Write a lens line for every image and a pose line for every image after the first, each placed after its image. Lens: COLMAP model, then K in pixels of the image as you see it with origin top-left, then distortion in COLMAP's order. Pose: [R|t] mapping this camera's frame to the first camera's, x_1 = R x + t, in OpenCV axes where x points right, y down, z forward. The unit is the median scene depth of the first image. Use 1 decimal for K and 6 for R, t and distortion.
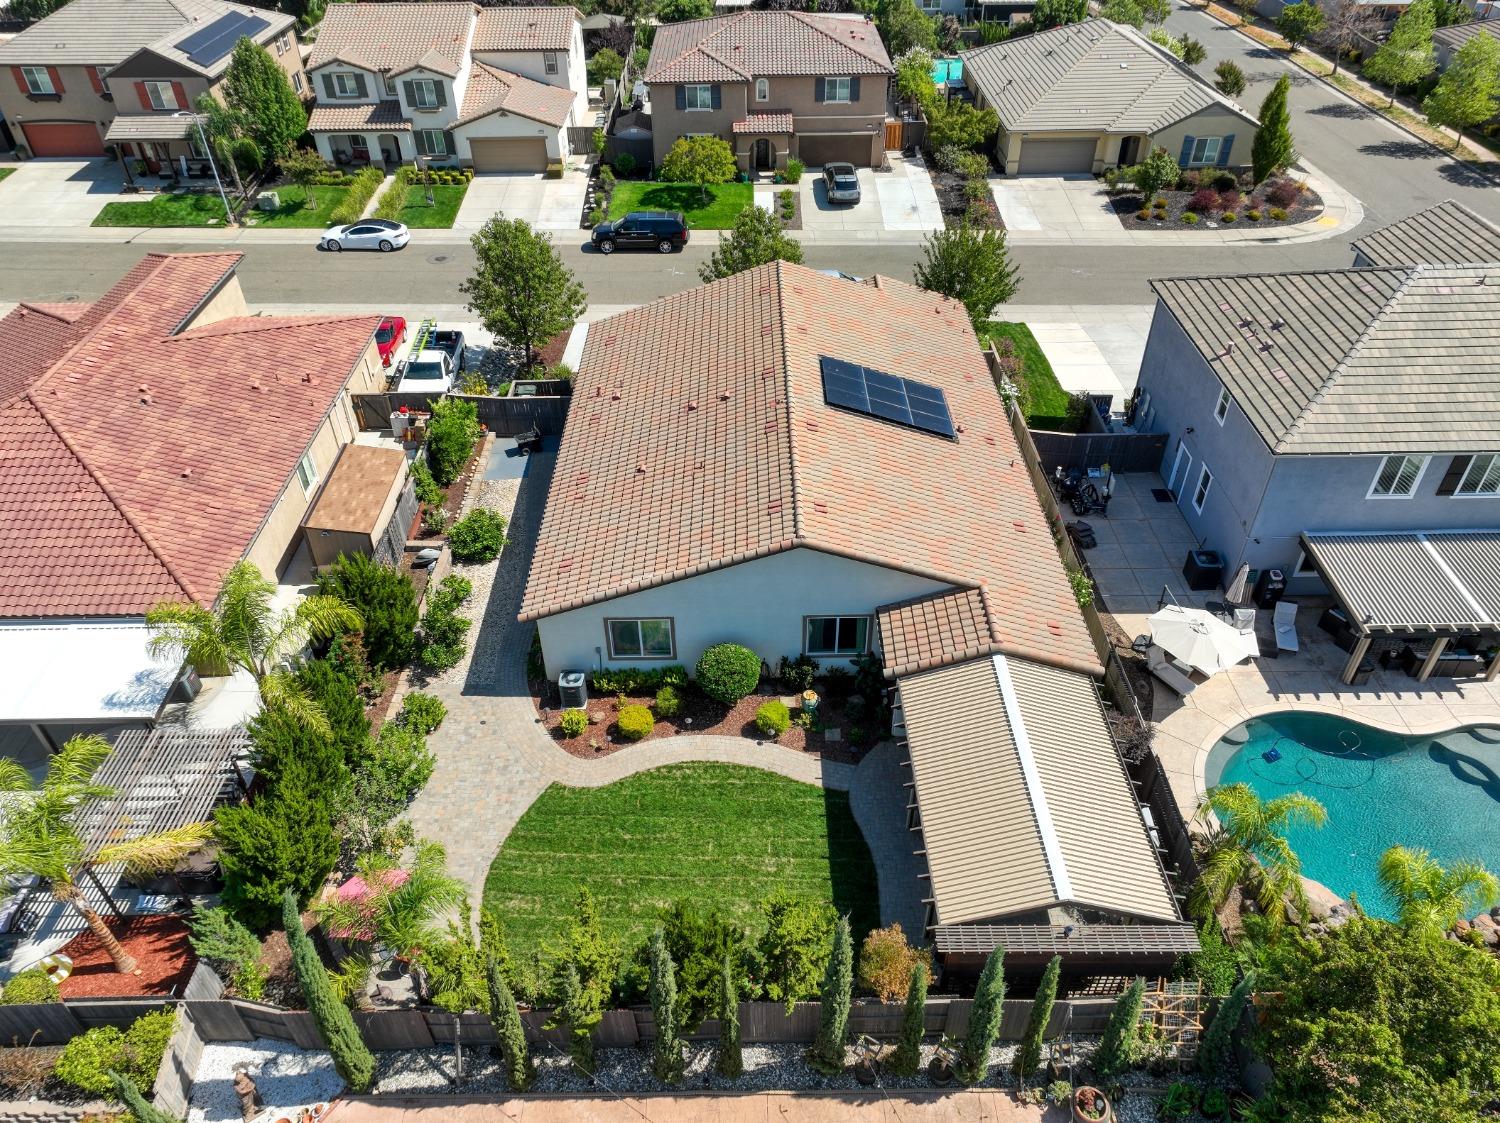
lens RADIAL K [[1049.7, 0, 750.0], [0, 1049.7, 560.6], [0, 0, 1]] dist [-0.001601, 0.016616]
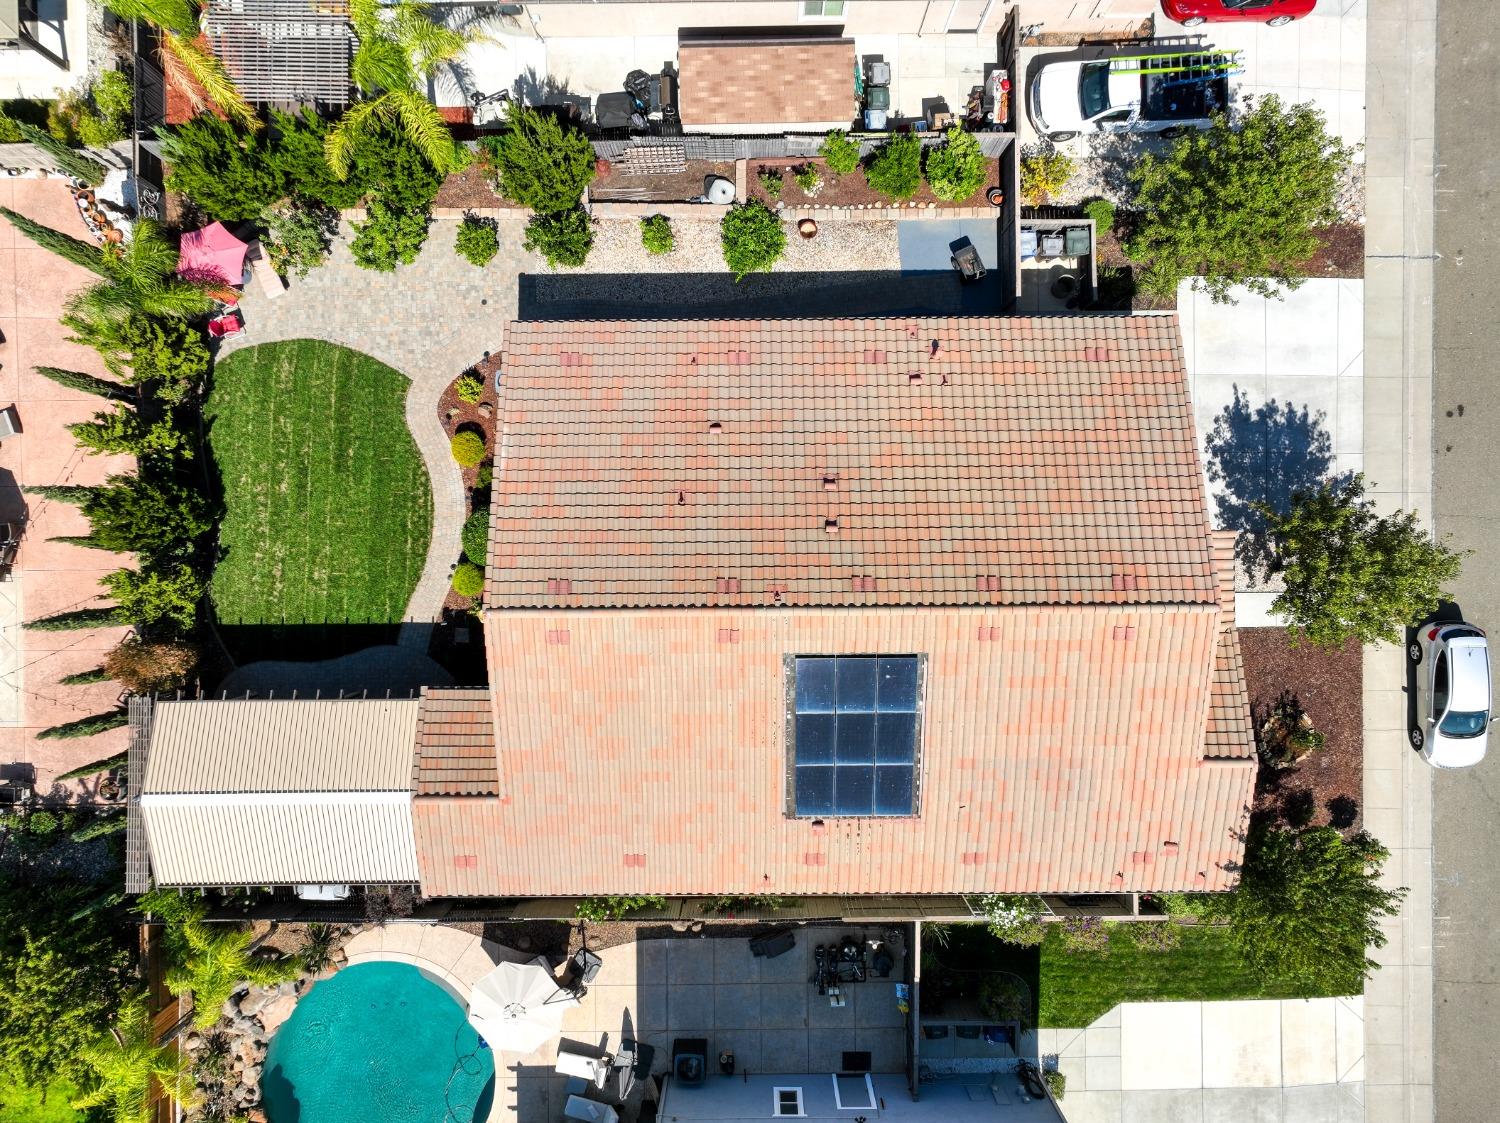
lens RADIAL K [[1049.7, 0, 750.8], [0, 1049.7, 560.0], [0, 0, 1]] dist [-0.001601, 0.016616]
pose [[0.000468, 0.999944, 0.010576, -0.007247], [-0.629082, -0.007927, 0.777299, -0.740690], [0.777339, -0.007017, 0.629043, 0.488898]]
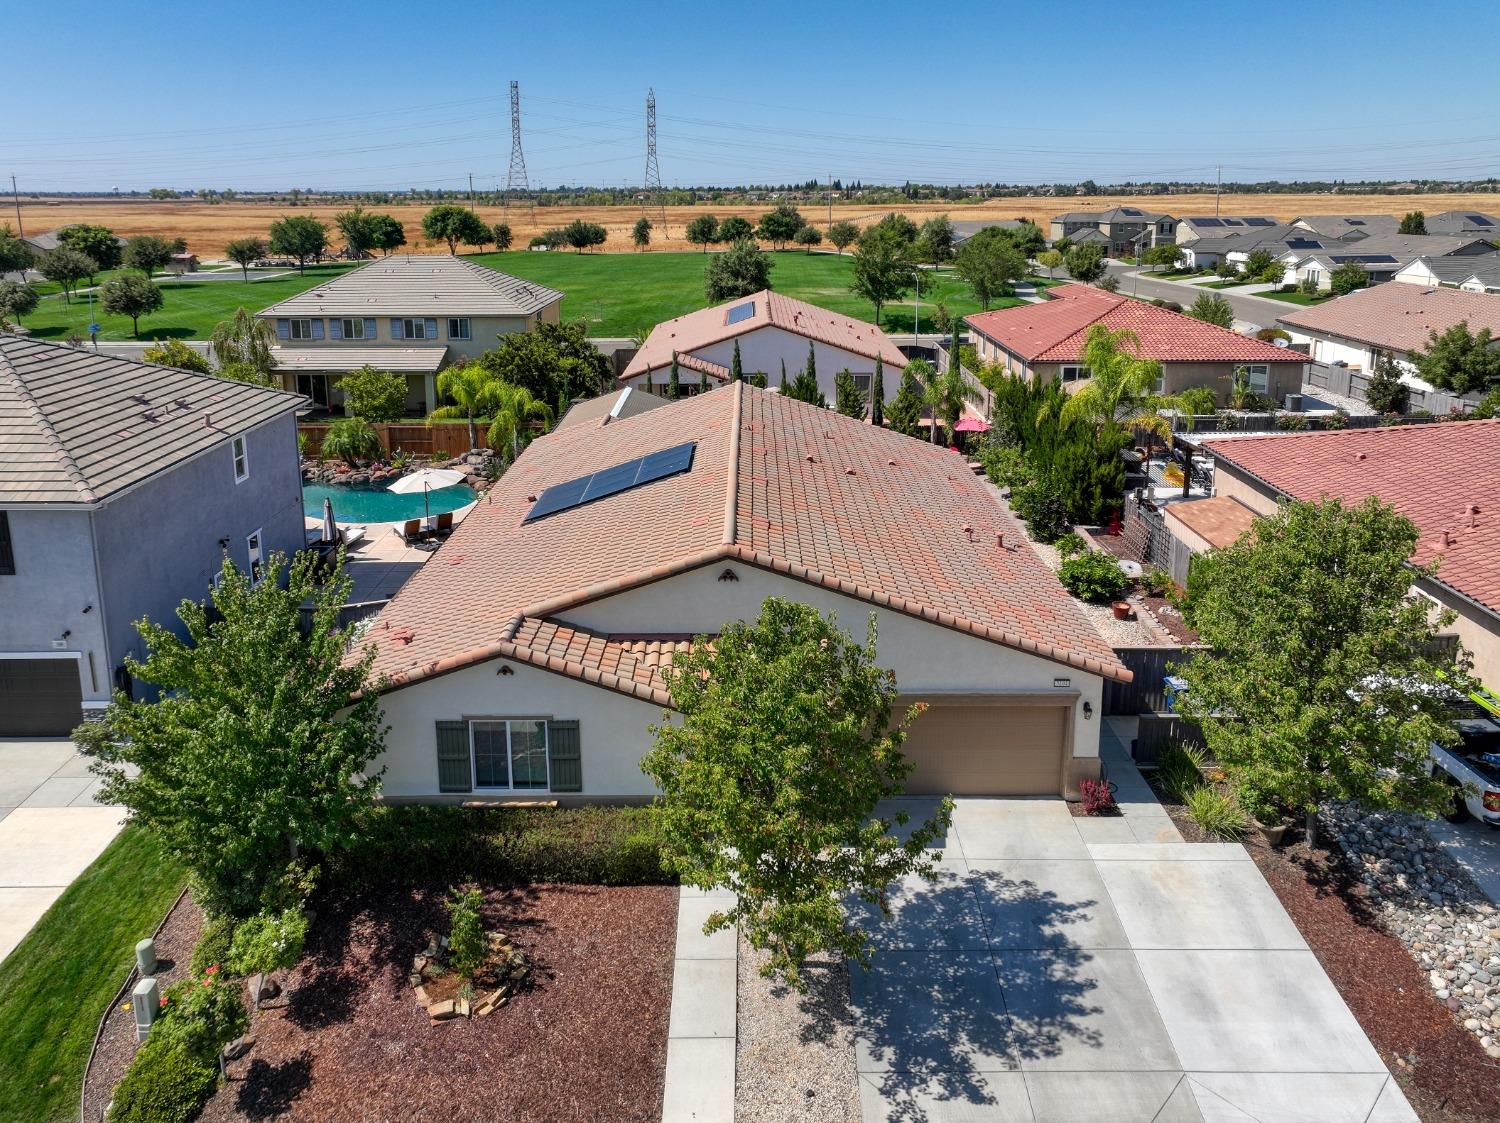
lens RADIAL K [[1049.7, 0, 748.8], [0, 1049.7, 549.5], [0, 0, 1]] dist [-0.001601, 0.016616]
pose [[-0.999806, 0.011522, 0.015977, 0.016137], [0.019670, 0.540152, 0.841337, -0.846533], [0.001064, 0.841489, -0.540274, 1.558891]]
